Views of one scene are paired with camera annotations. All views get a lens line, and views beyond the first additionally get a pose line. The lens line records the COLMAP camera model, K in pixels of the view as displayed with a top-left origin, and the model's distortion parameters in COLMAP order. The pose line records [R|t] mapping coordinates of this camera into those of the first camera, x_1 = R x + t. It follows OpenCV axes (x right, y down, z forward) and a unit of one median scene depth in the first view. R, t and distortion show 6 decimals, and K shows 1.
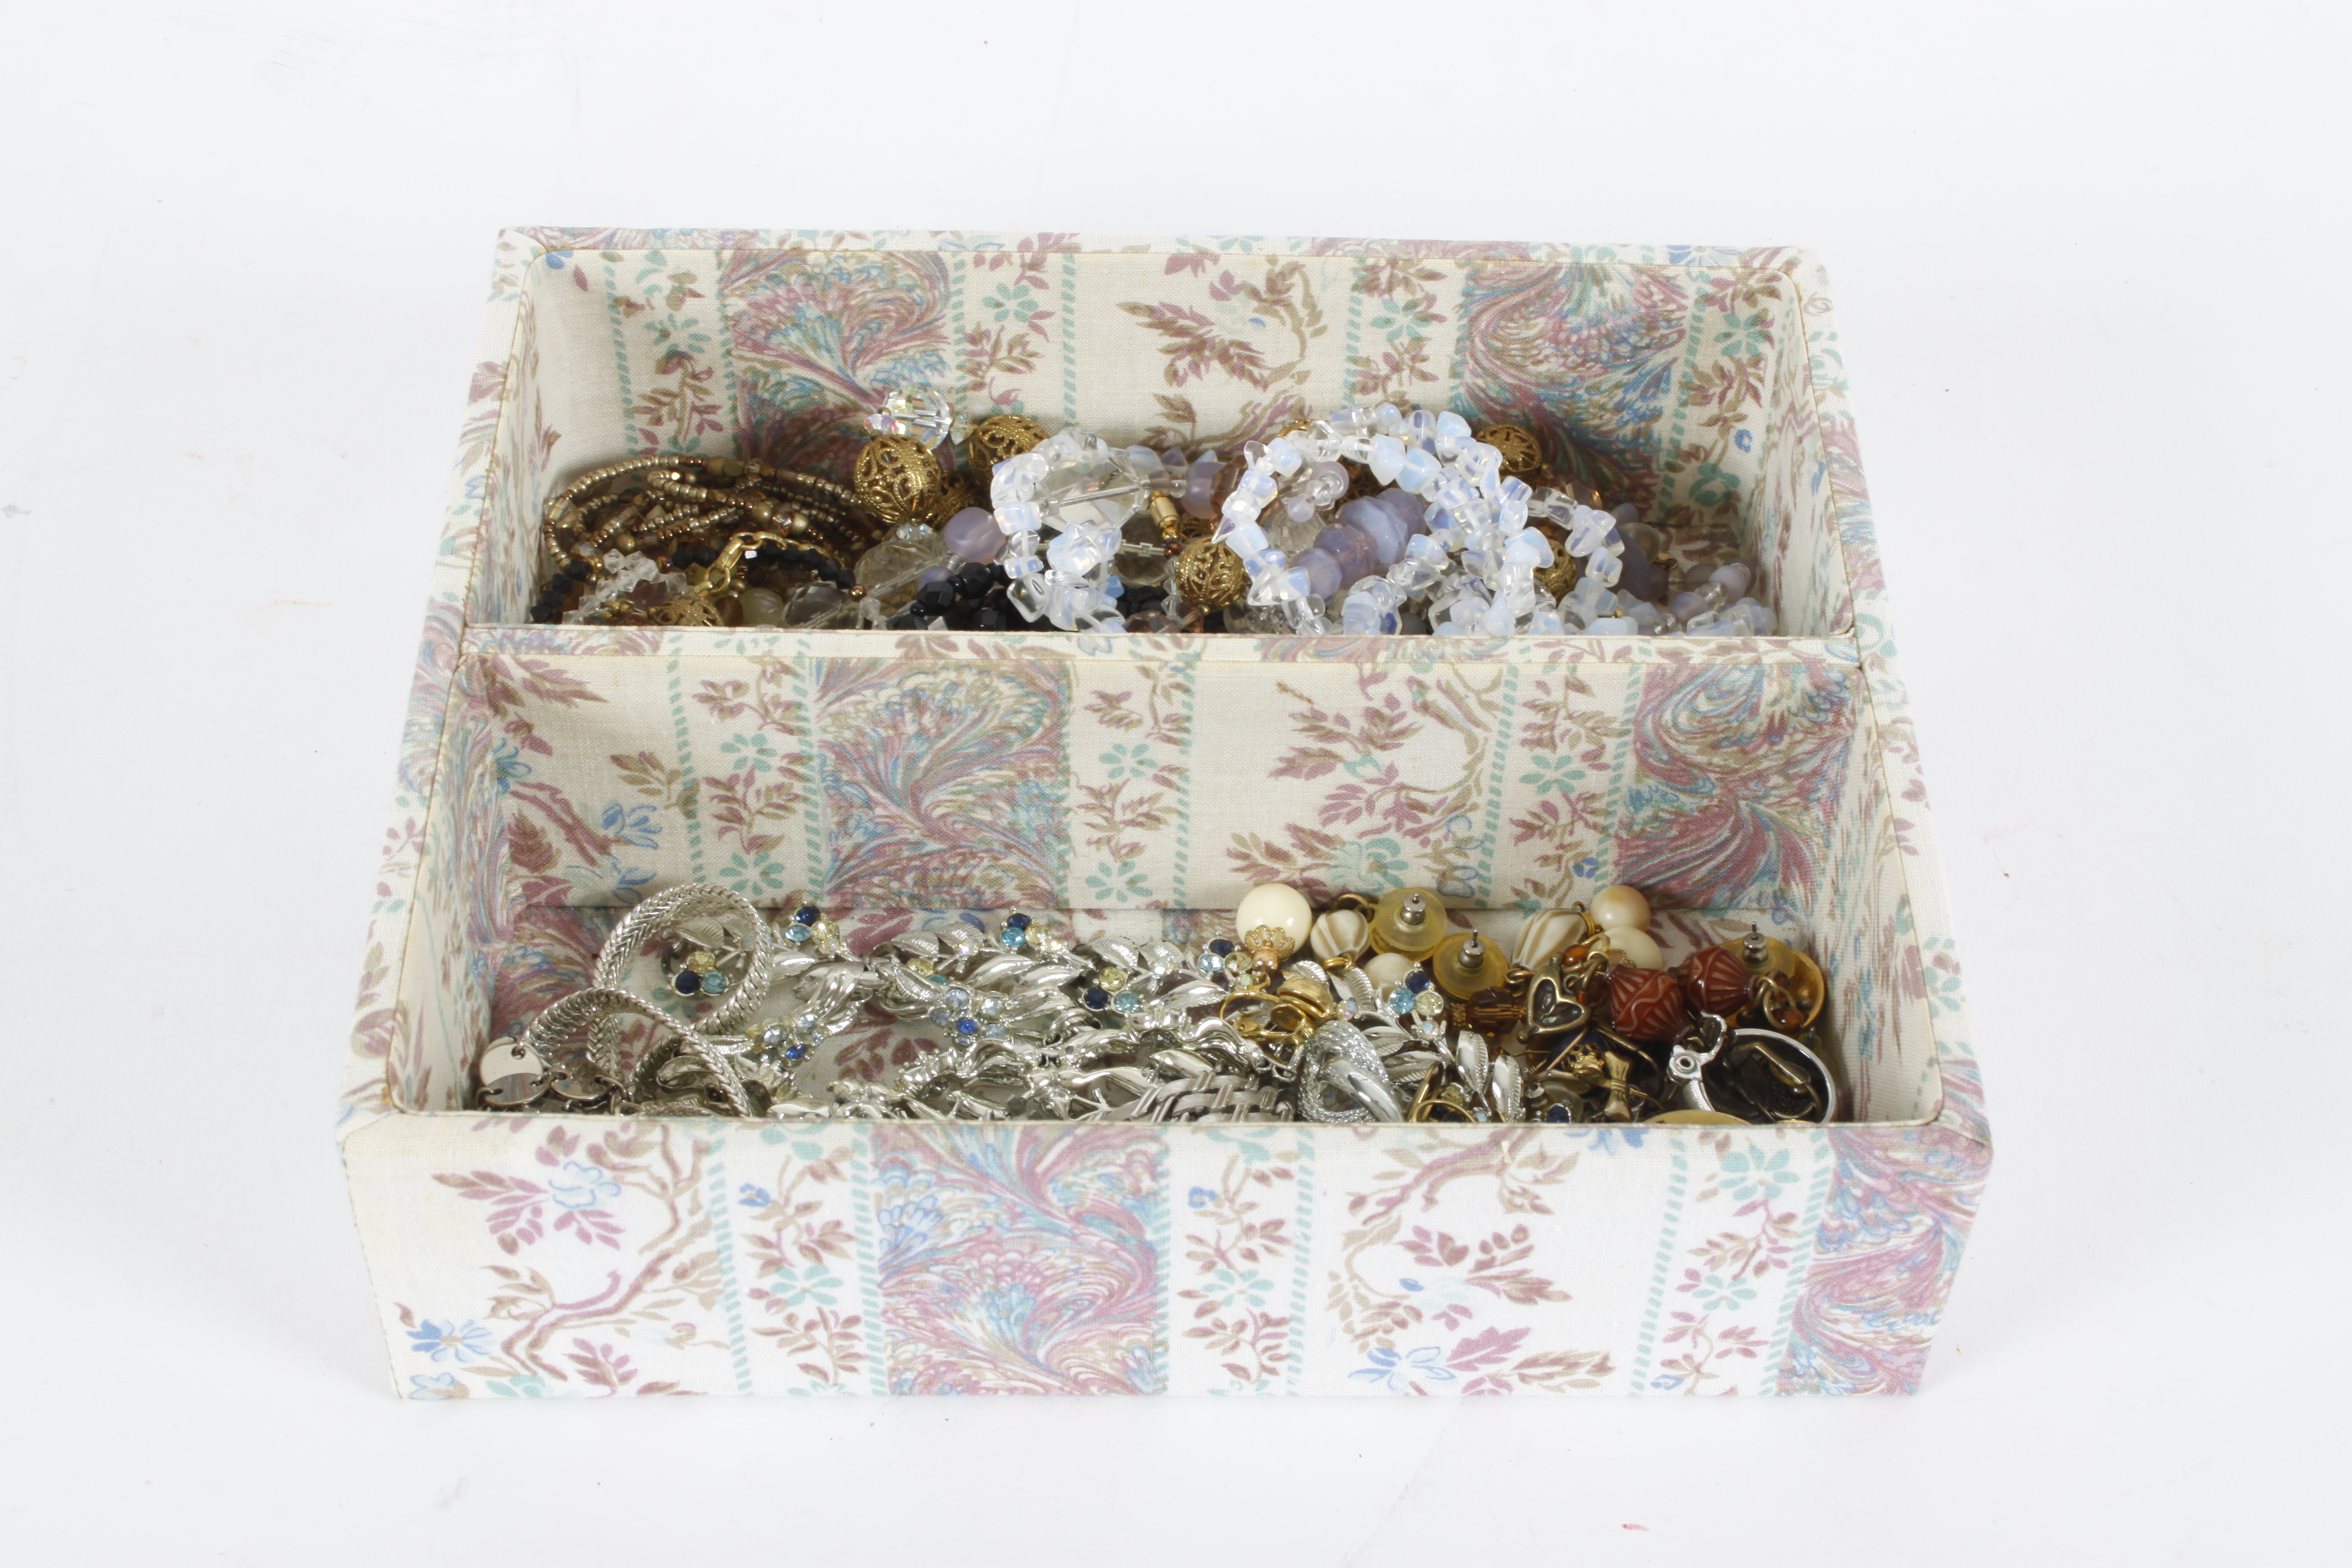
lens RADIAL K [[3734.9, 0, 1177.9], [0, 3734.9, 782.9], [0, 0, 1]] dist [0.015192, 0.000000]
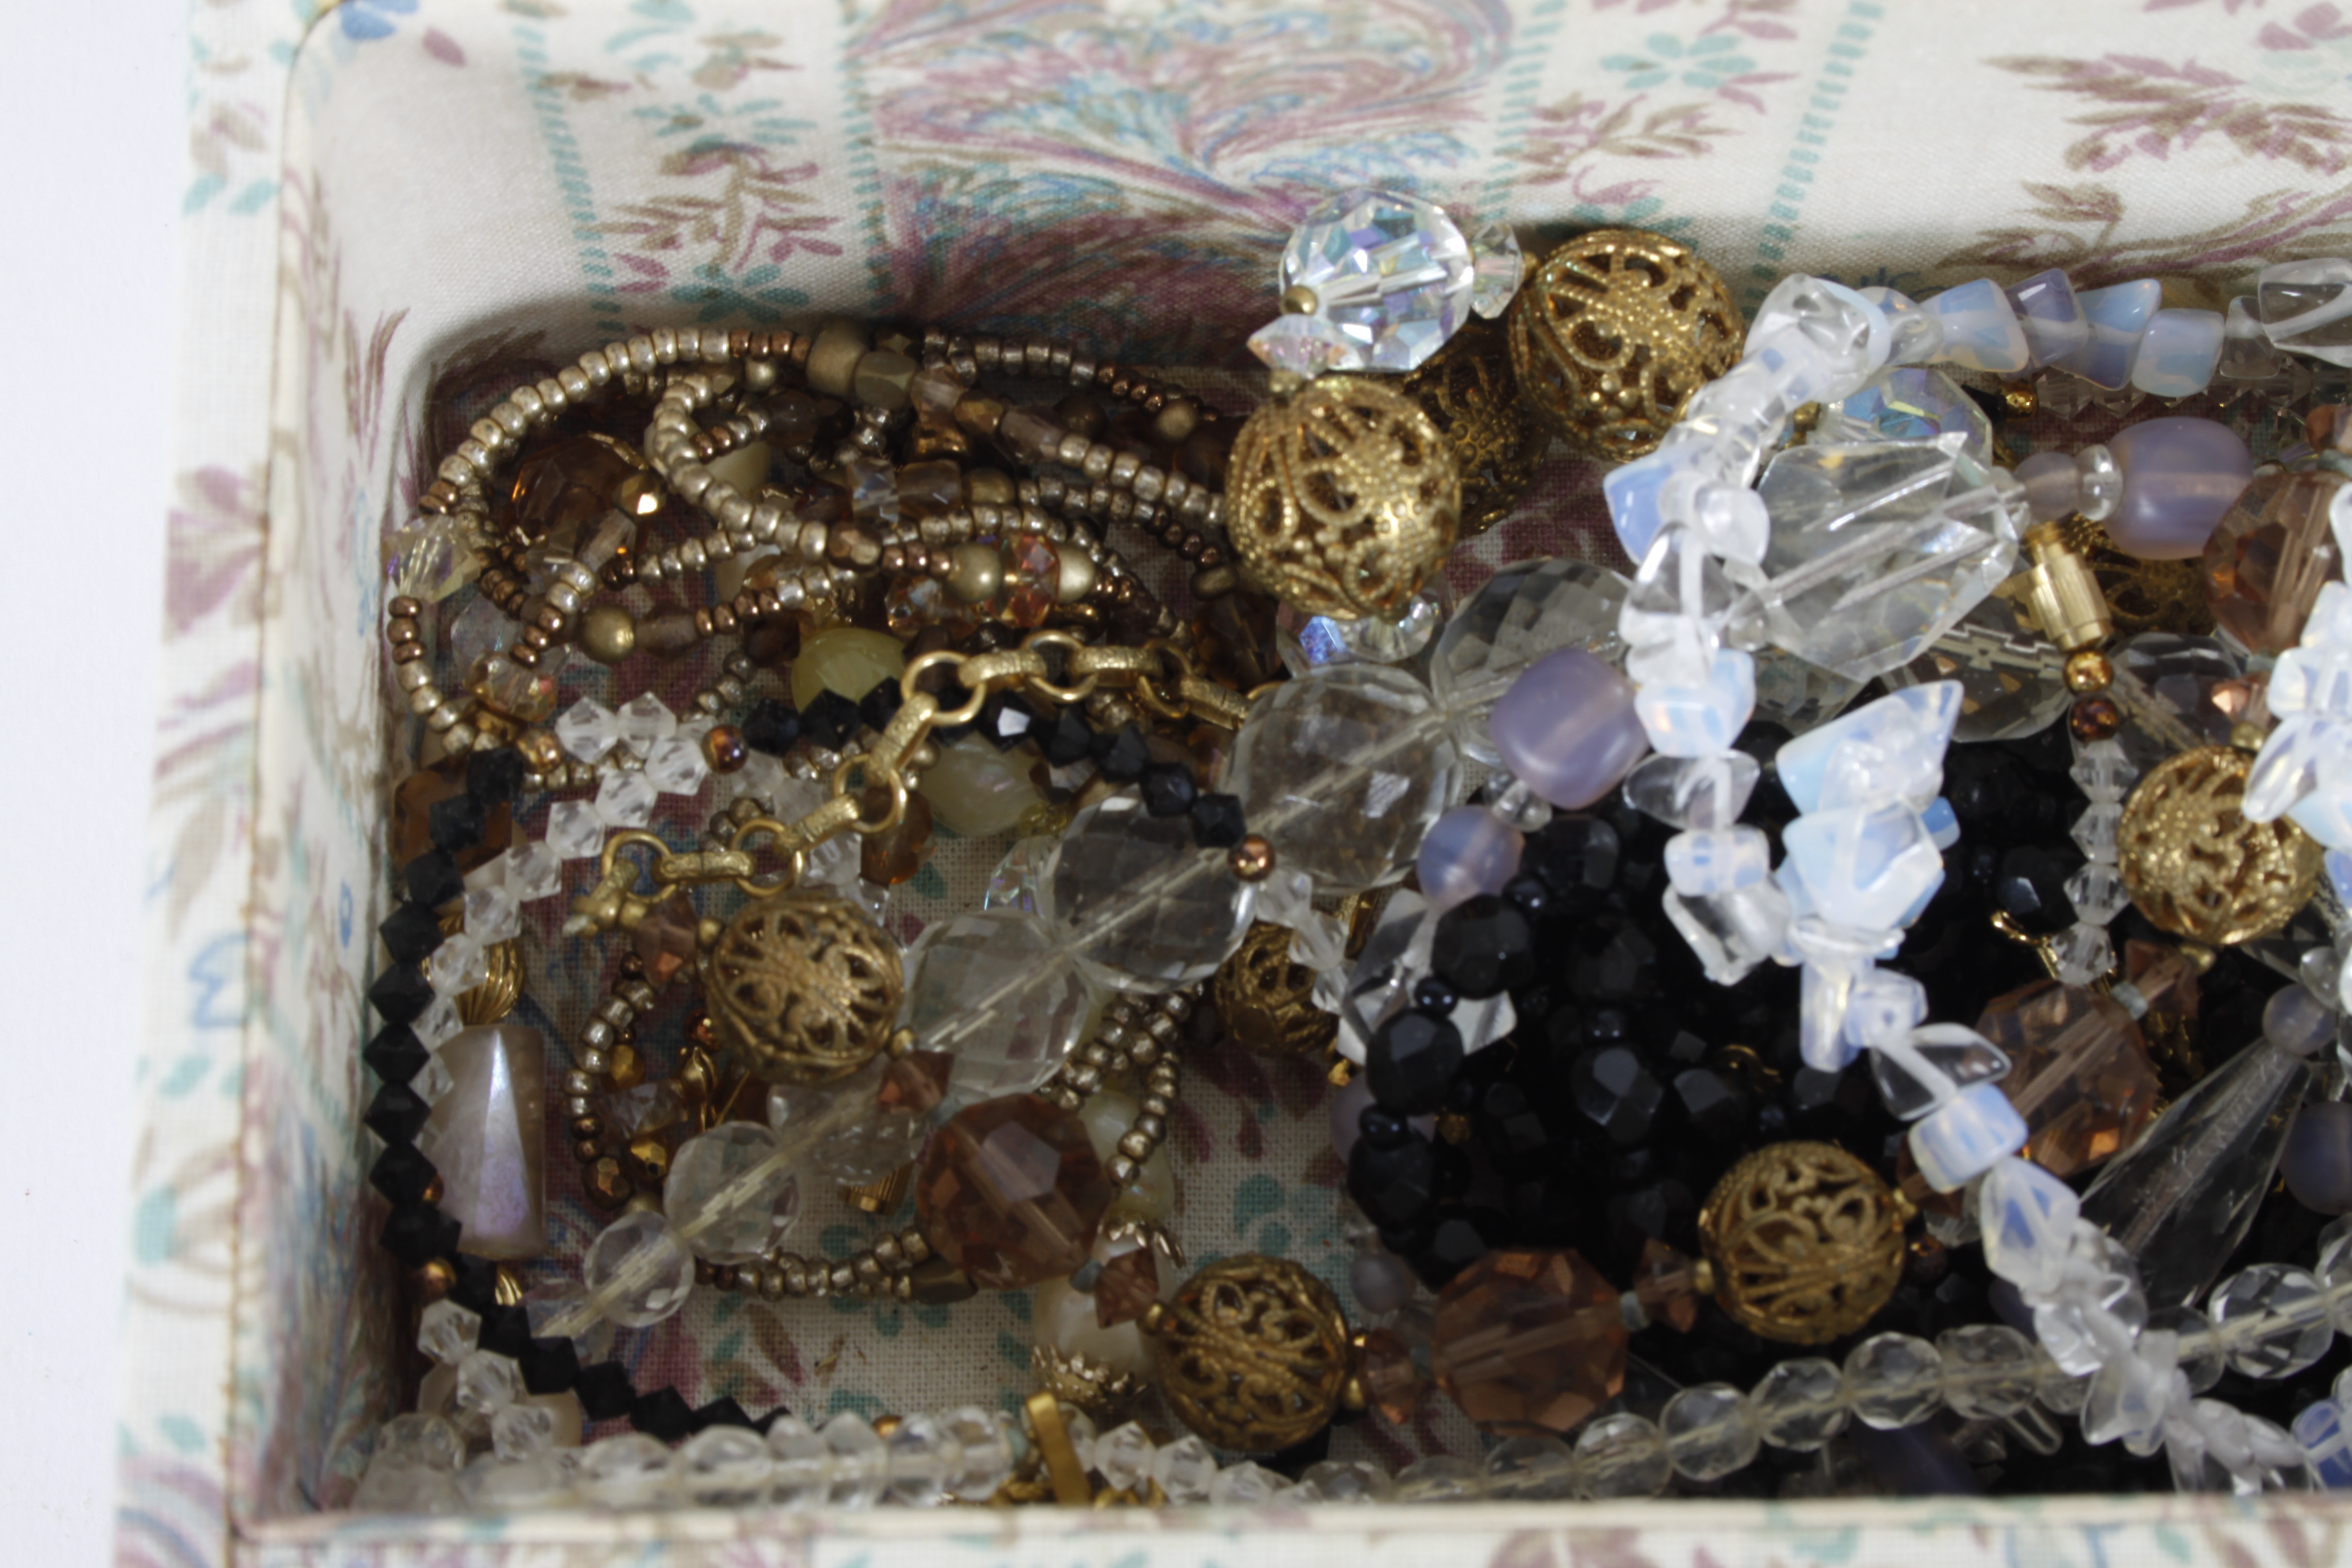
lens RADIAL K [[4750.3, 0, 1173.6], [0, 4750.3, 785.5], [0, 0, 1]] dist [0.047658, 0.000000]
pose [[0.999946, -0.008729, 0.005716, -0.094449], [0.005107, 0.887161, 0.461431, -0.272056], [-0.009099, -0.461377, 0.887158, 0.571329]]
